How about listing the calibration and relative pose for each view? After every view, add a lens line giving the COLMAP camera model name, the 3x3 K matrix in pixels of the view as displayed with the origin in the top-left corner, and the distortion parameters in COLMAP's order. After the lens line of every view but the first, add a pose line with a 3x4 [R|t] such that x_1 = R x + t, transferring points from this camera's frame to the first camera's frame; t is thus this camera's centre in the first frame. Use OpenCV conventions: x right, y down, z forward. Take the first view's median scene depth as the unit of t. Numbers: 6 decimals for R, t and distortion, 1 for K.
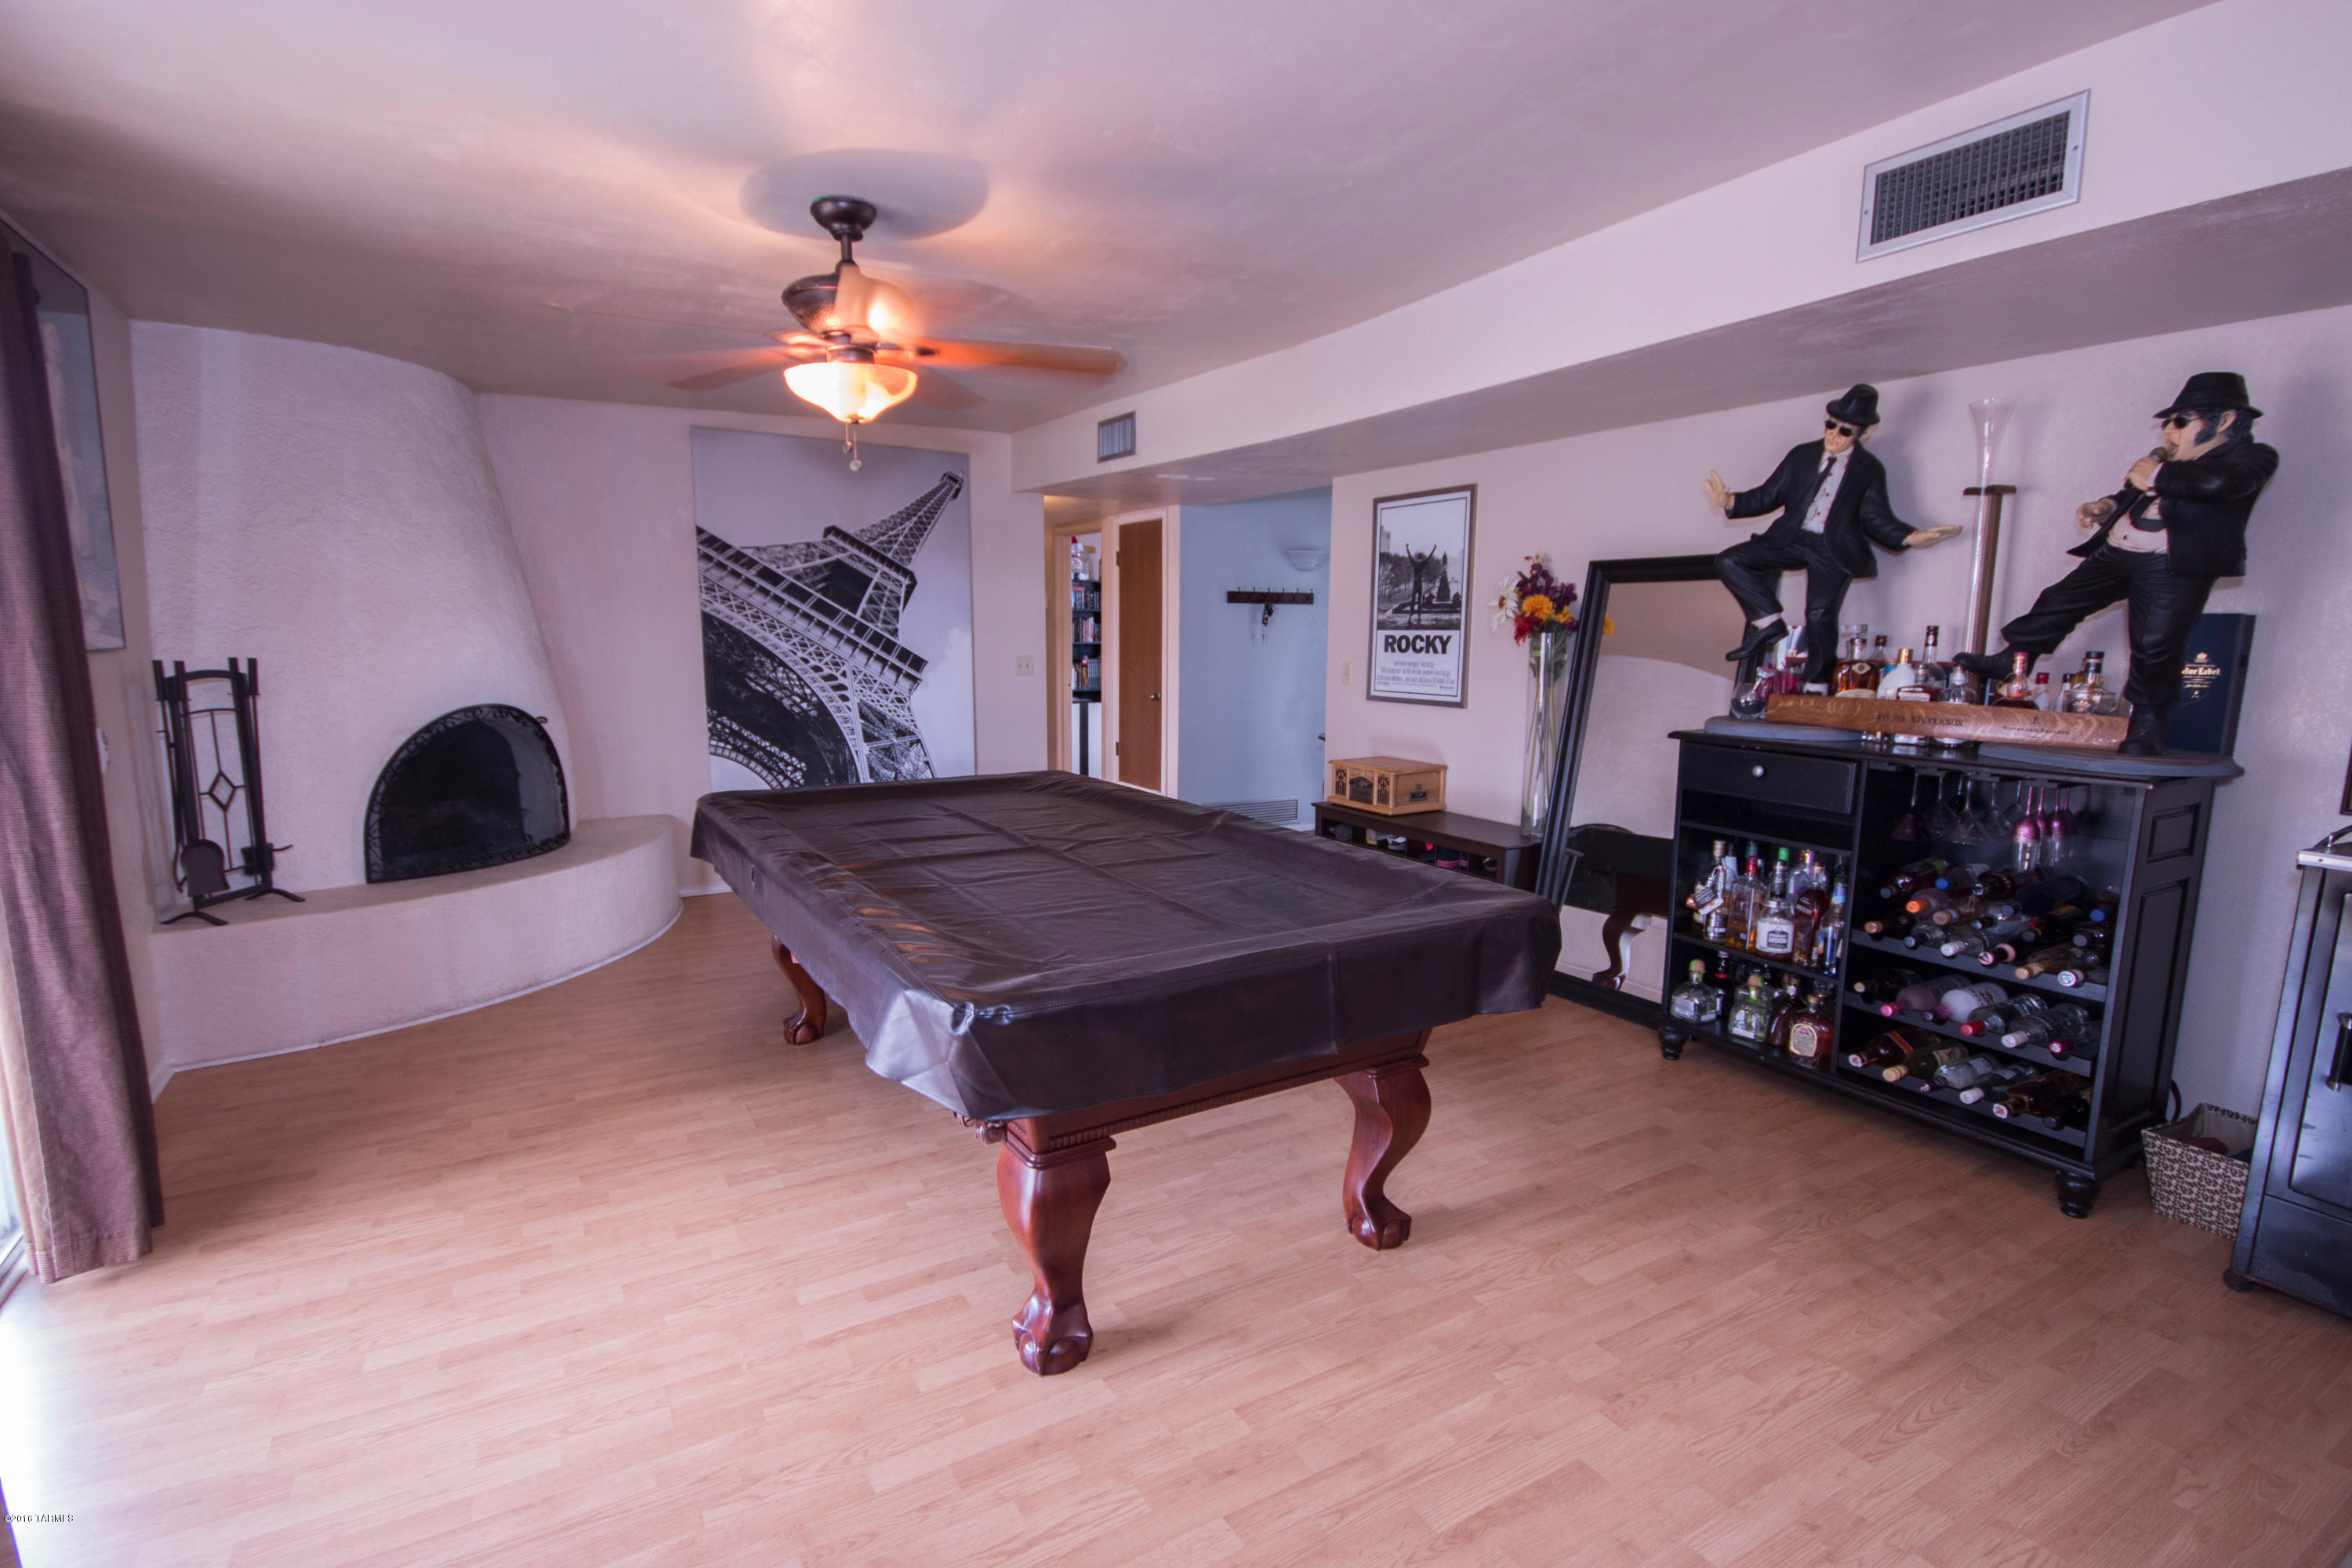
lens RADIAL K [[1124.3, 0, 1169.9], [0, 1124.3, 795.7], [0, 0, 1]] dist [0.000682, 0.001017]
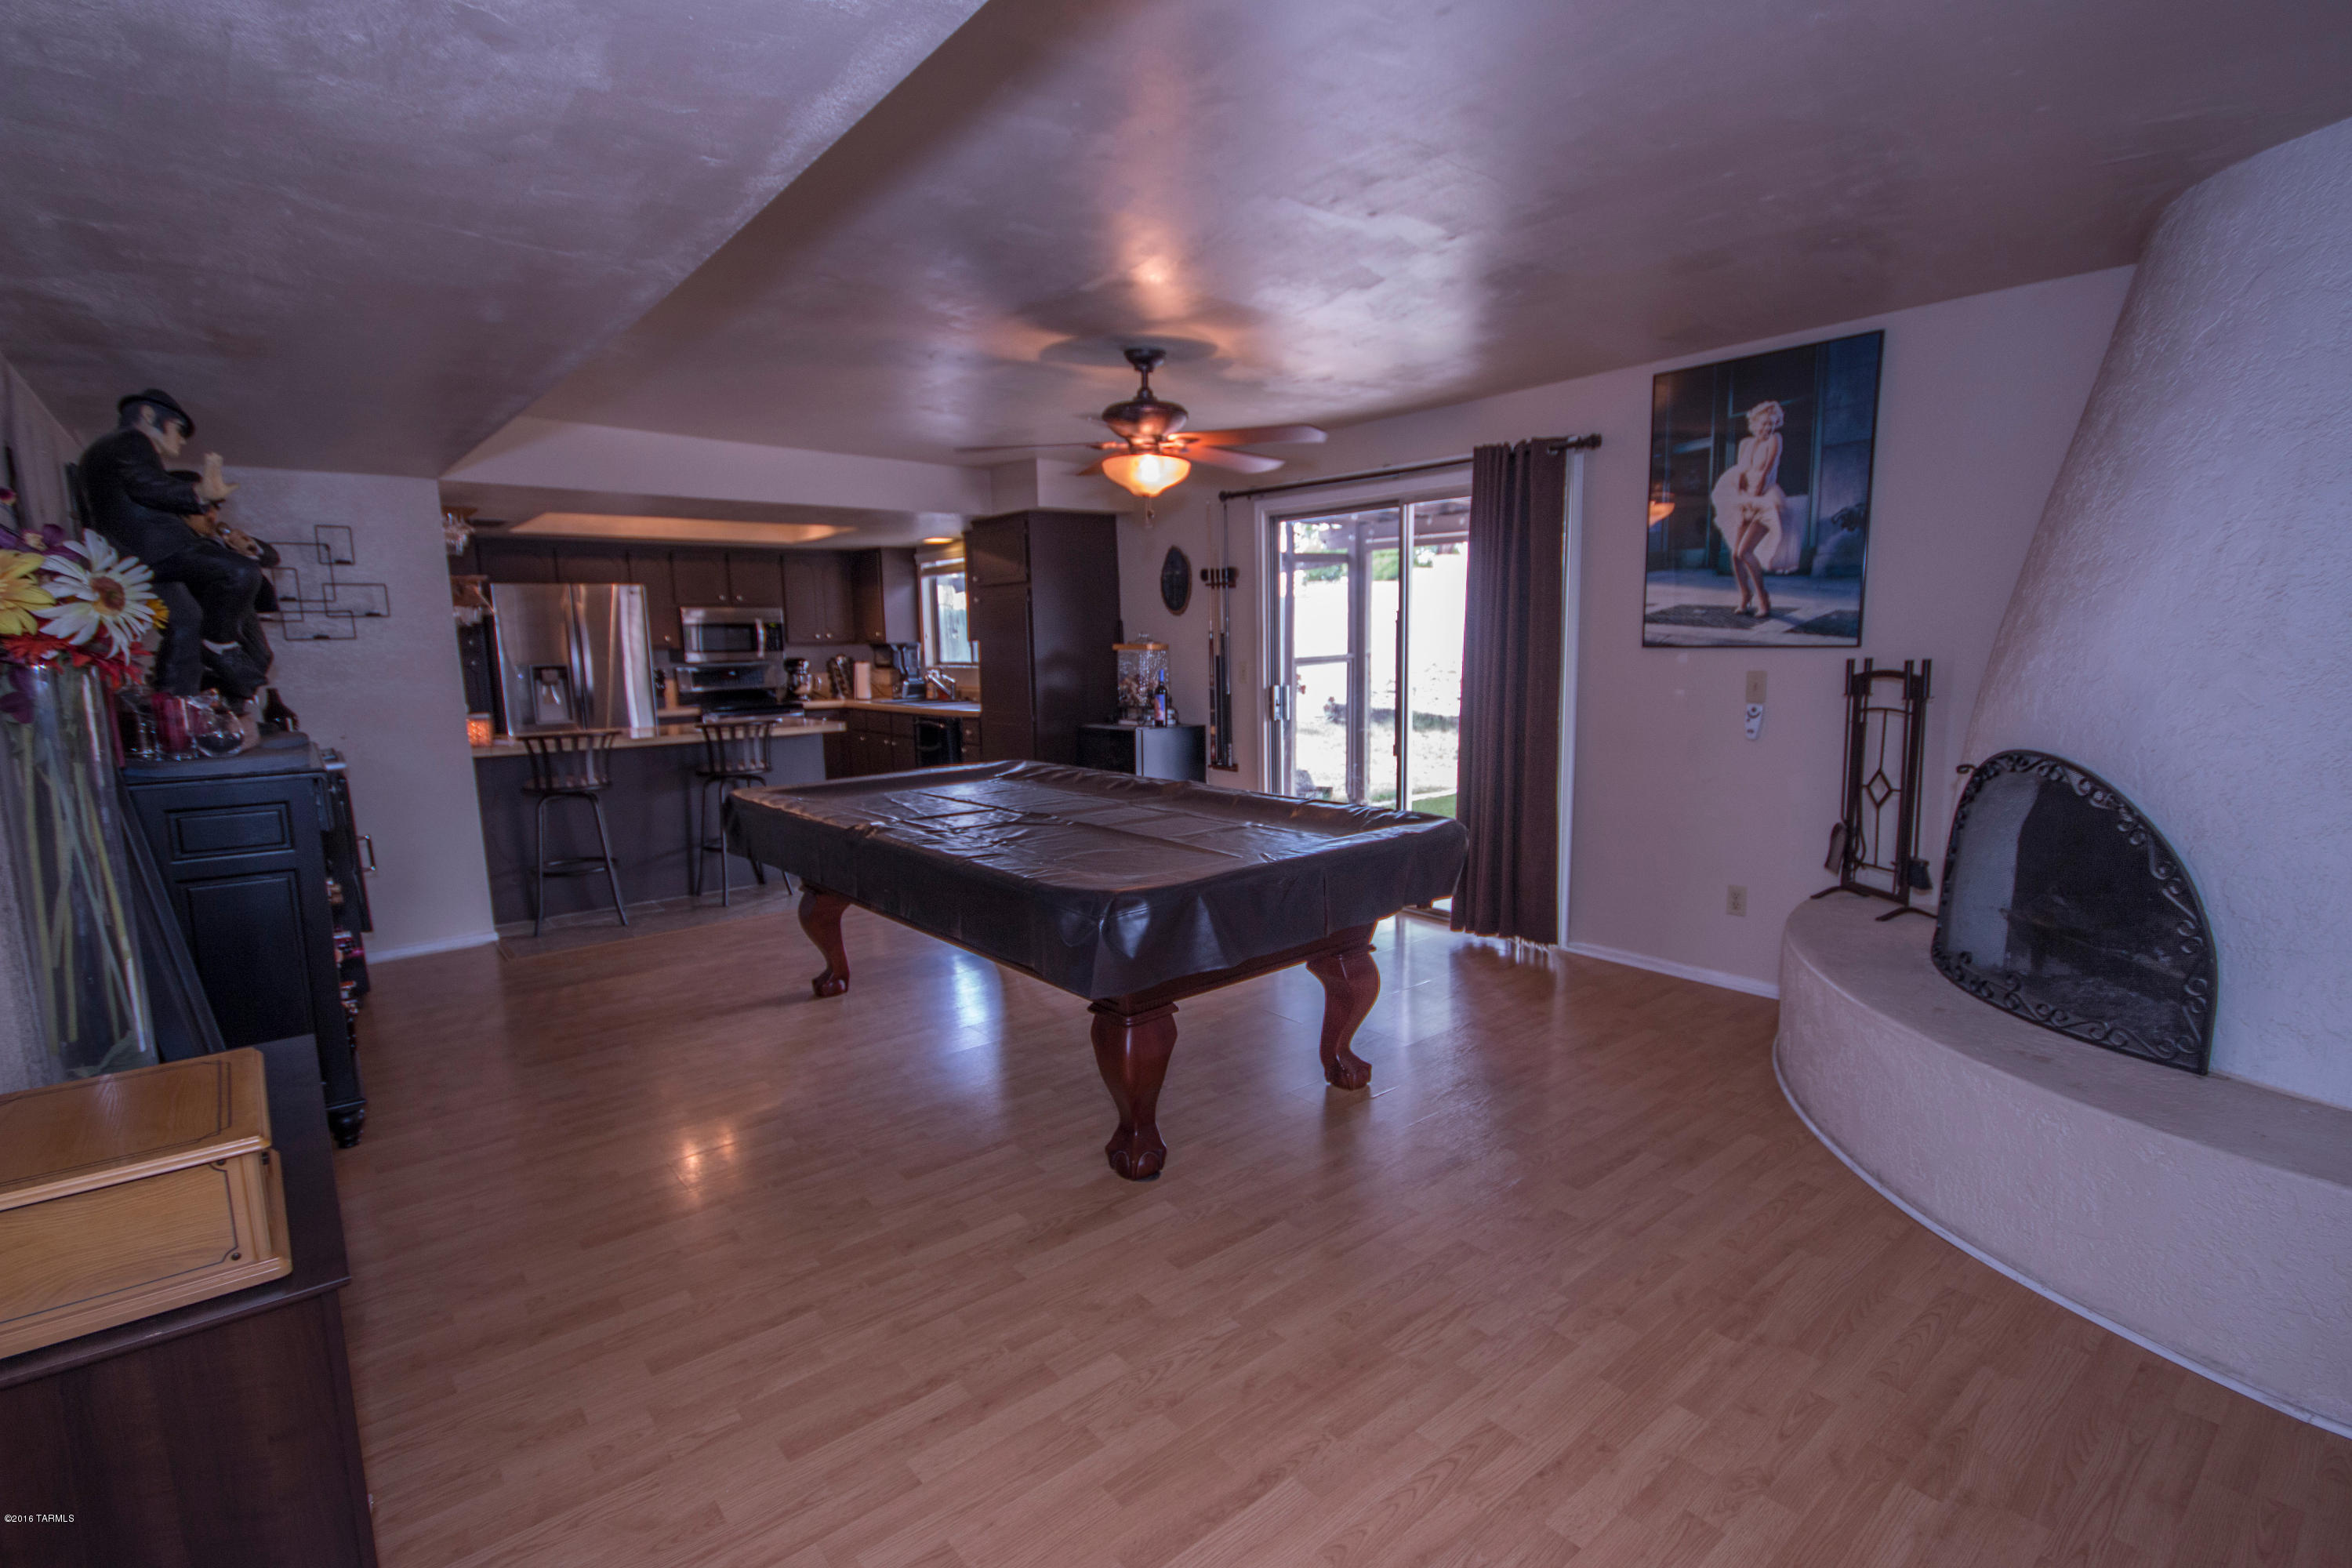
lens RADIAL K [[1083.0, 0, 1171.8], [0, 1083.0, 797.3], [0, 0, 1]] dist [0.001822, 0.000619]
pose [[-0.986095, 0.037392, -0.161922, -0.037449], [-0.012148, 0.955532, 0.294637, -0.199949], [0.165739, 0.292507, -0.941791, 1.309012]]
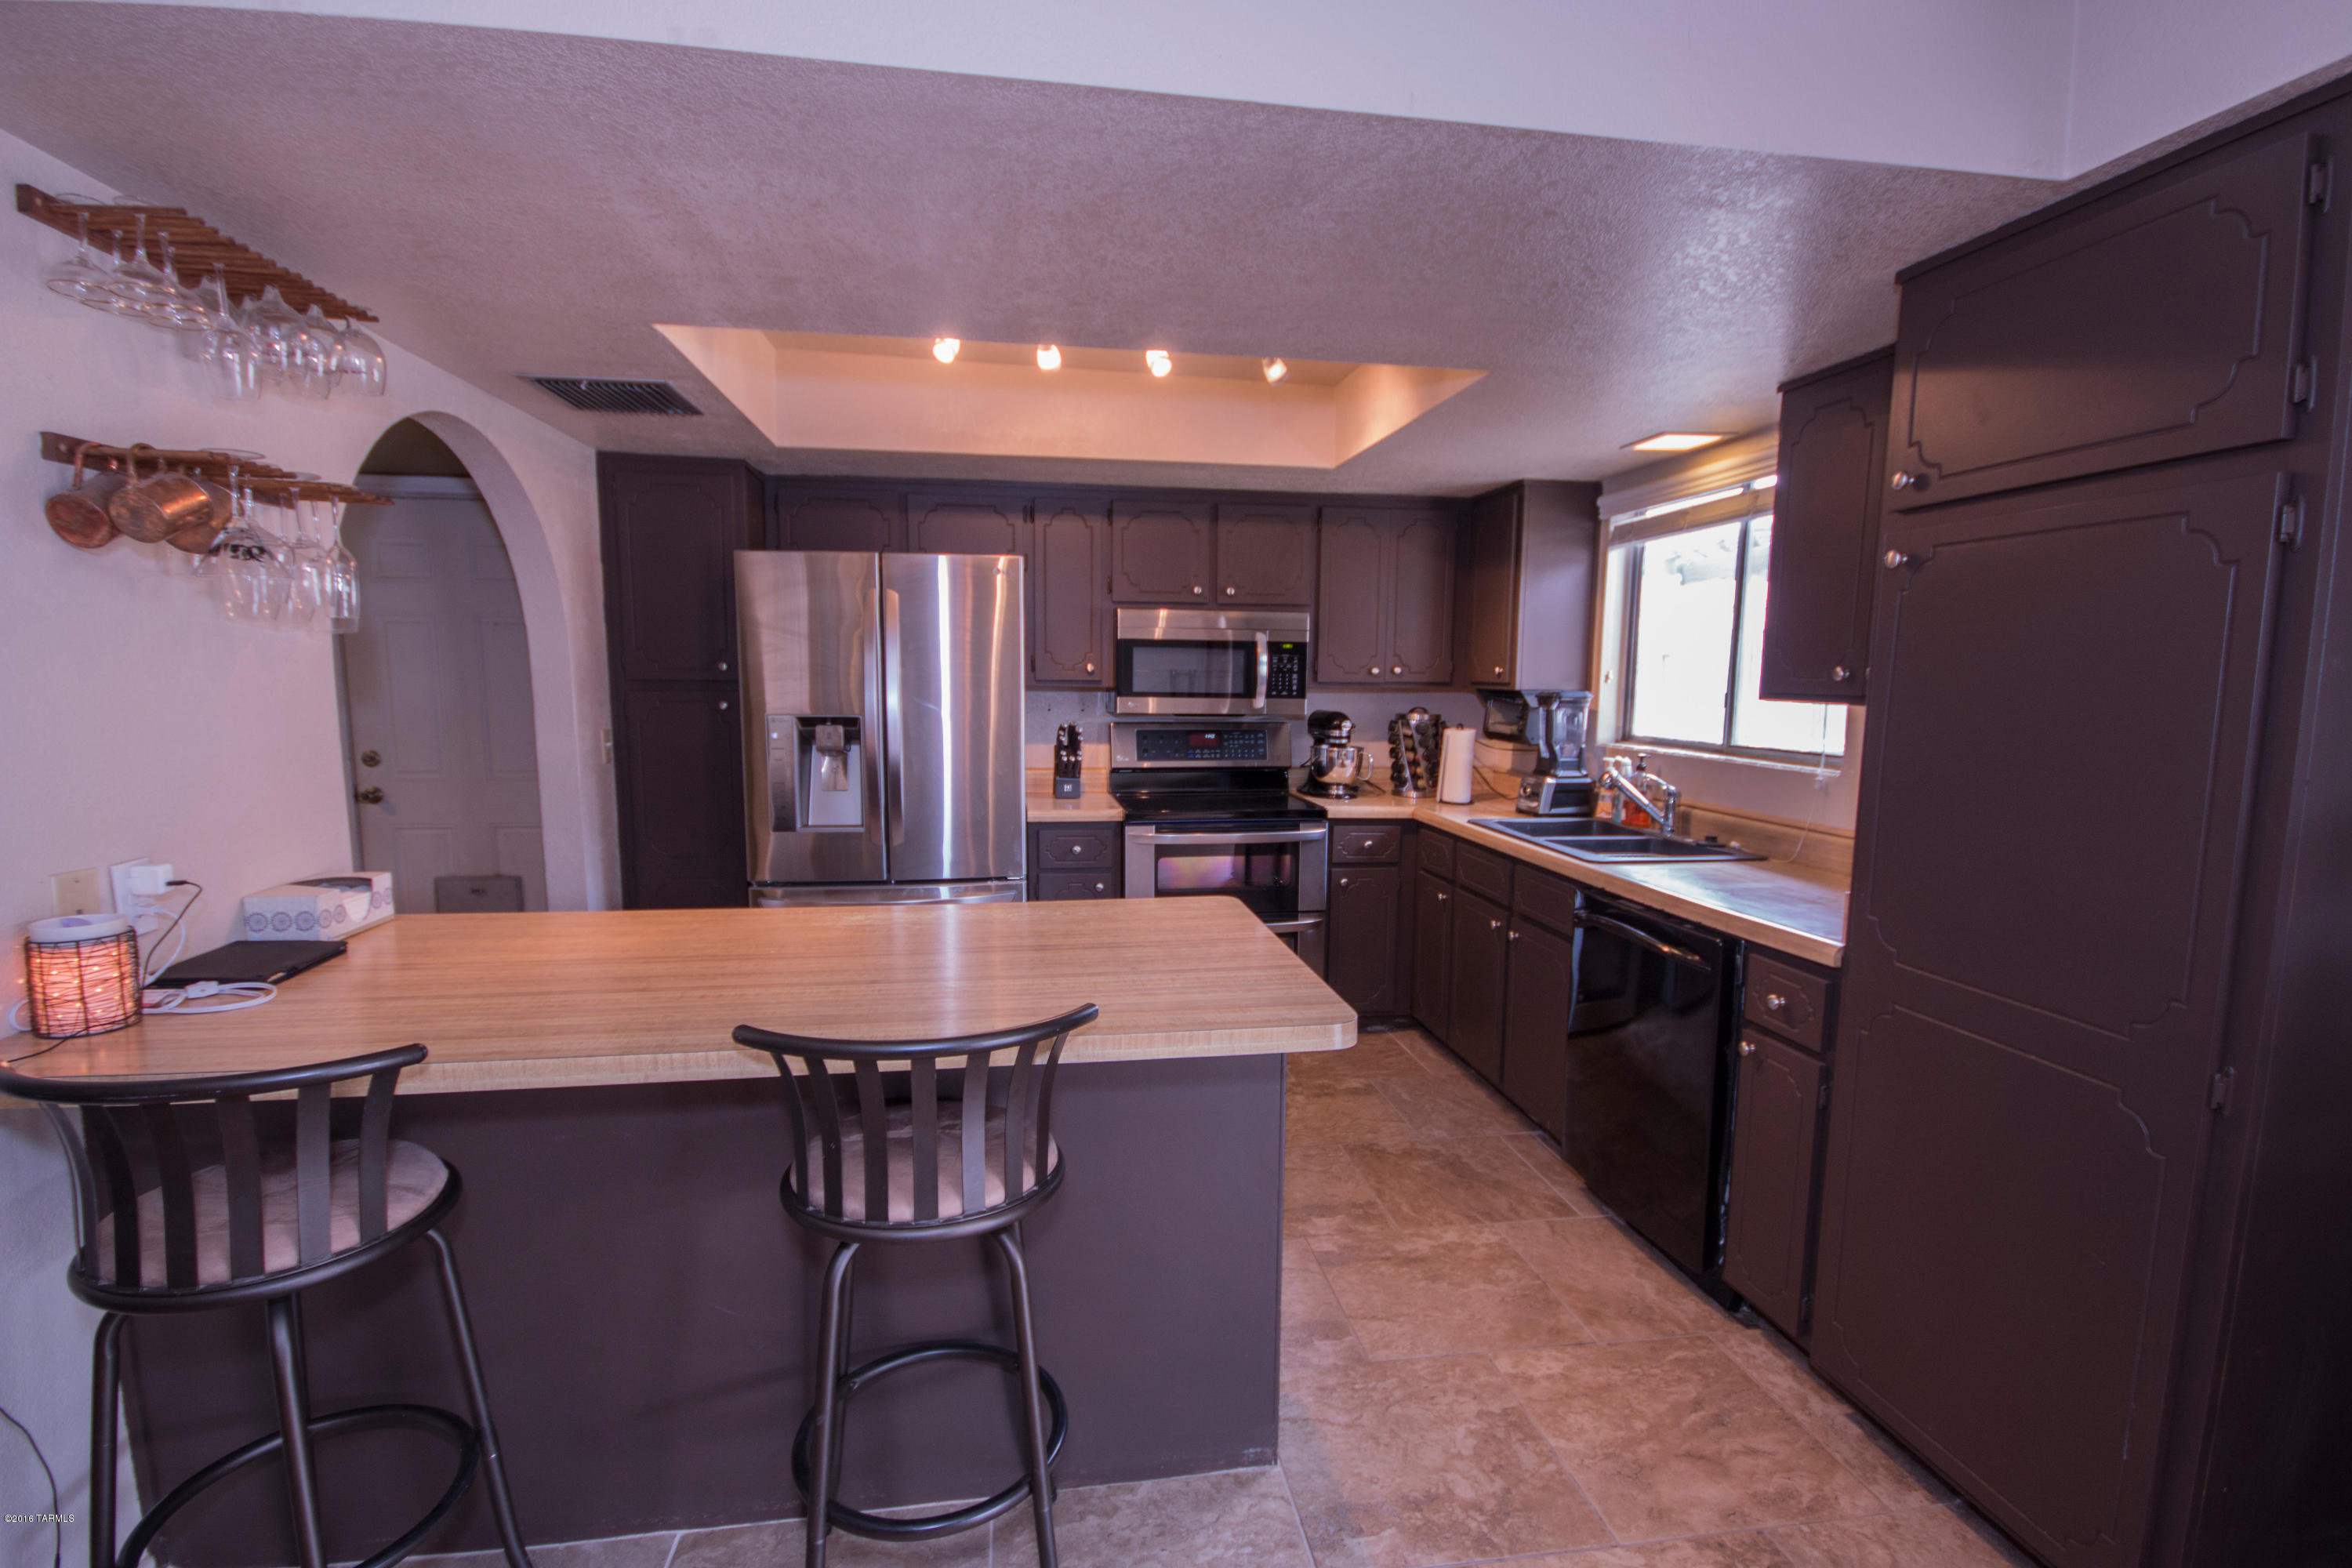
lens RADIAL K [[1083.0, 0, 1171.8], [0, 1083.0, 797.3], [0, 0, 1]] dist [0.001822, 0.000619]
pose [[-0.930286, -0.056518, 0.362454, 0.064029], [0.042001, 0.965151, 0.258299, -0.059594], [-0.364422, 0.255516, -0.895494, 0.356130]]
